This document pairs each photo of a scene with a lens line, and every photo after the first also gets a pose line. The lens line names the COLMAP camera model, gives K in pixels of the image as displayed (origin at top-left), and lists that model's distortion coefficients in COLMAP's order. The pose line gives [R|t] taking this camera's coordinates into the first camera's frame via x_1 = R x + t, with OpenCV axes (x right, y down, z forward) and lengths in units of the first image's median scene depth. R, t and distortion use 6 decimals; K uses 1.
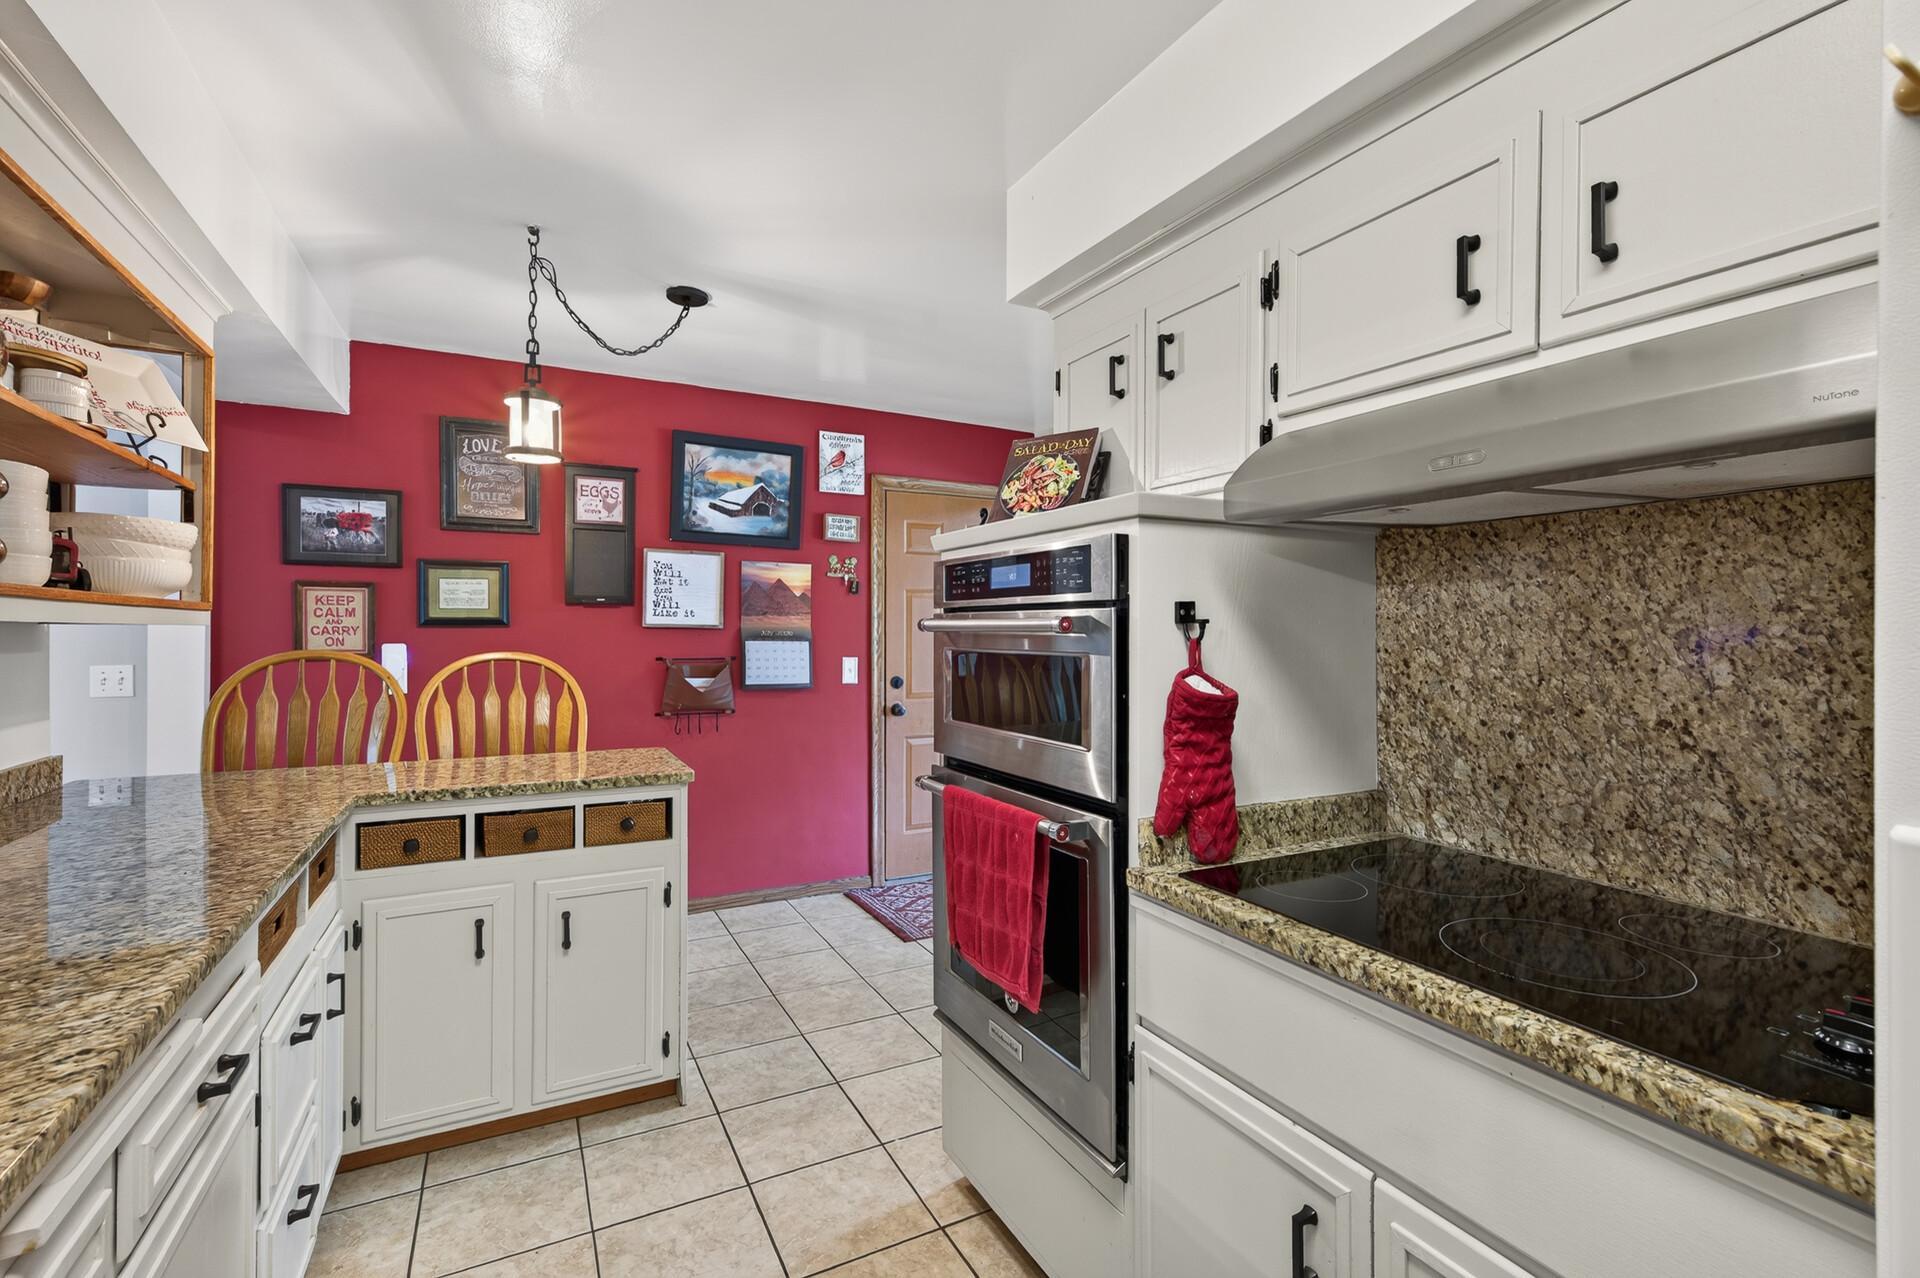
lens RADIAL K [[866.2, 0, 968.2], [0, 866.2, 627.4], [0, 0, 1]] dist [0.008718, -0.000410]
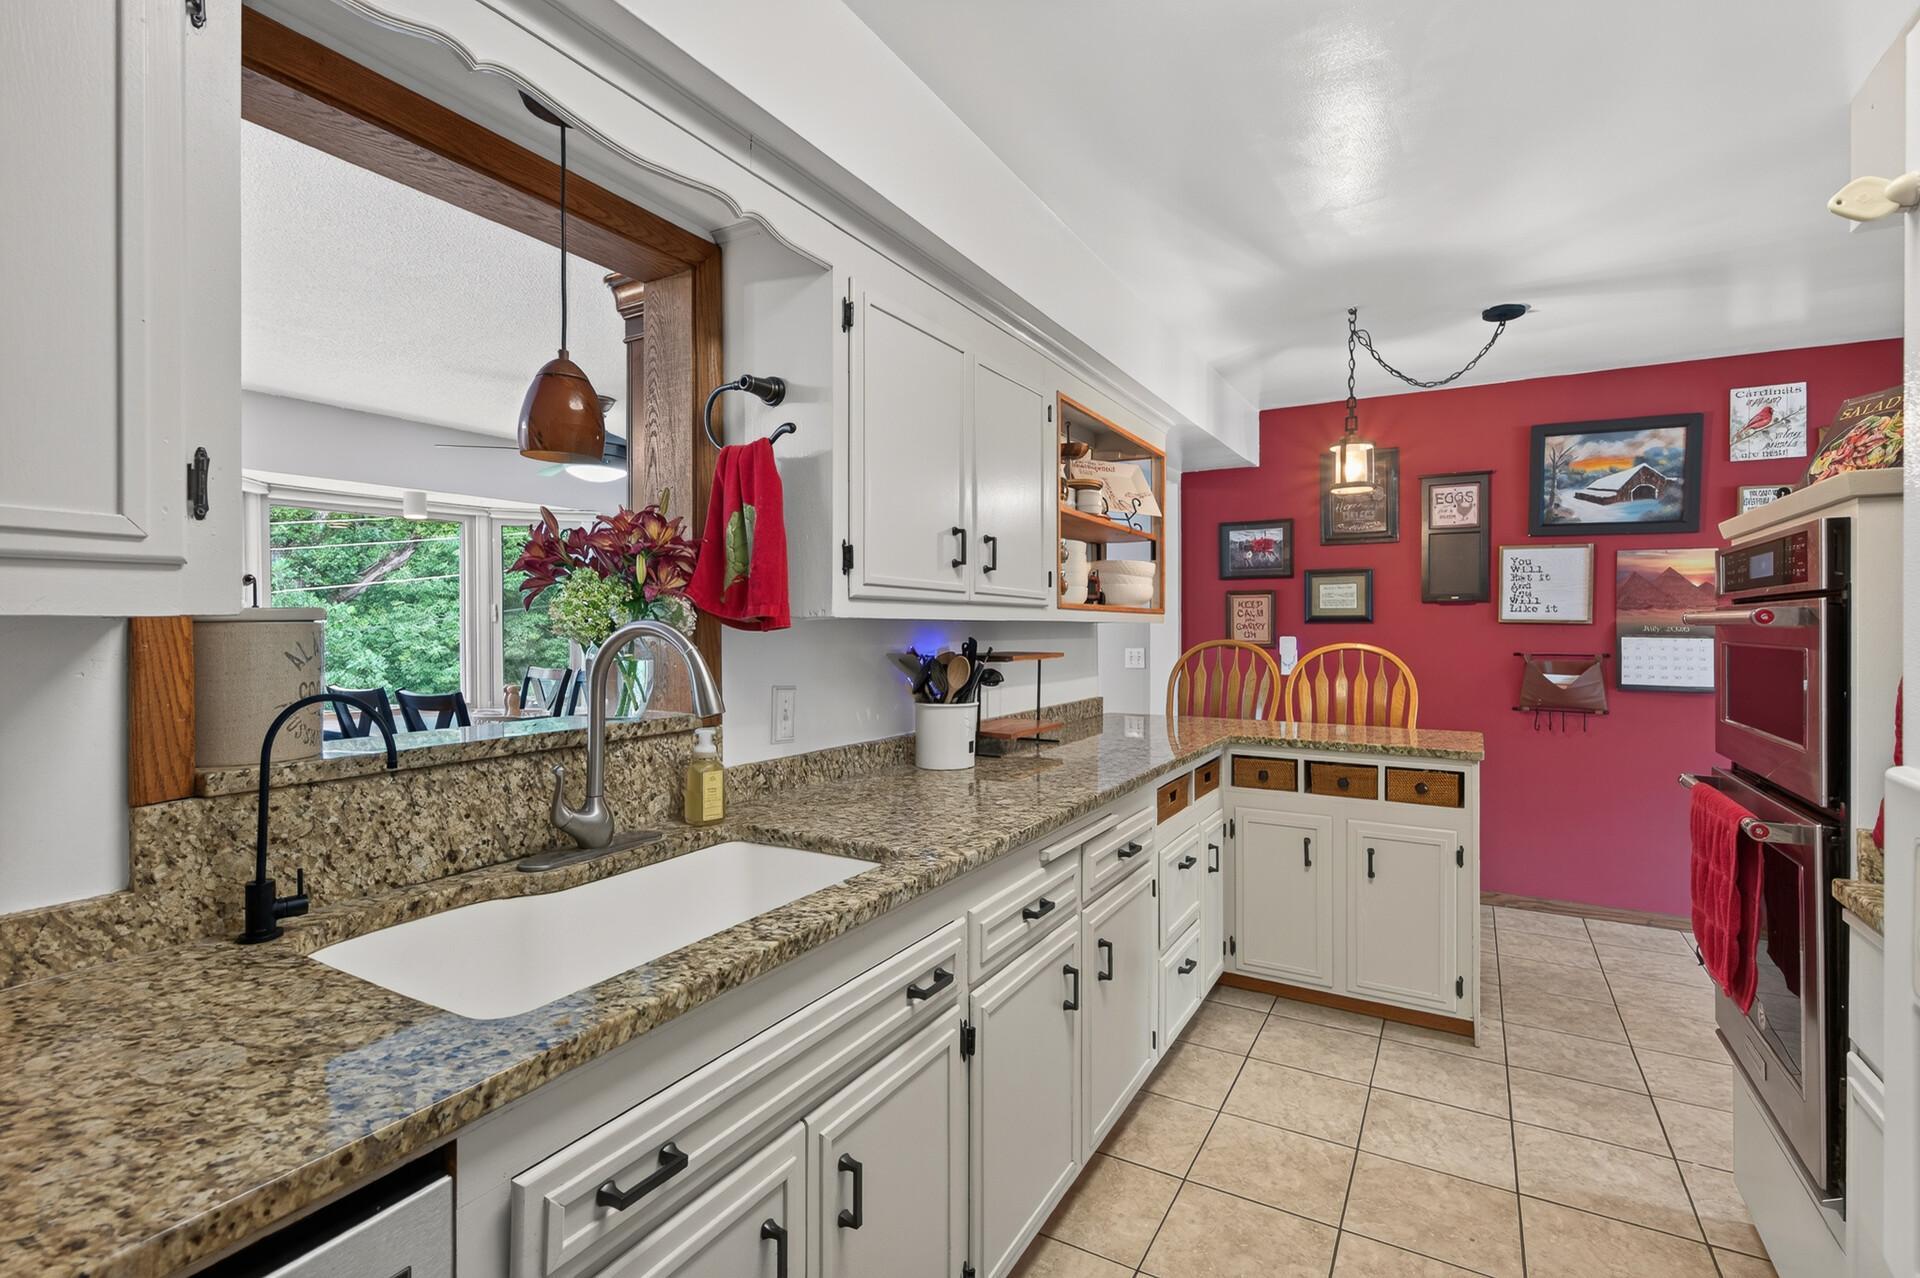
lens RADIAL K [[881.2, 0, 963.4], [0, 881.2, 618.6], [0, 0, 1]] dist [-0.002348, -0.000364]
pose [[0.536504, -0.009148, -0.843848, 0.194288], [0.003689, 0.999957, -0.008495, 0.001535], [0.843890, 0.001444, 0.536514, -0.119237]]
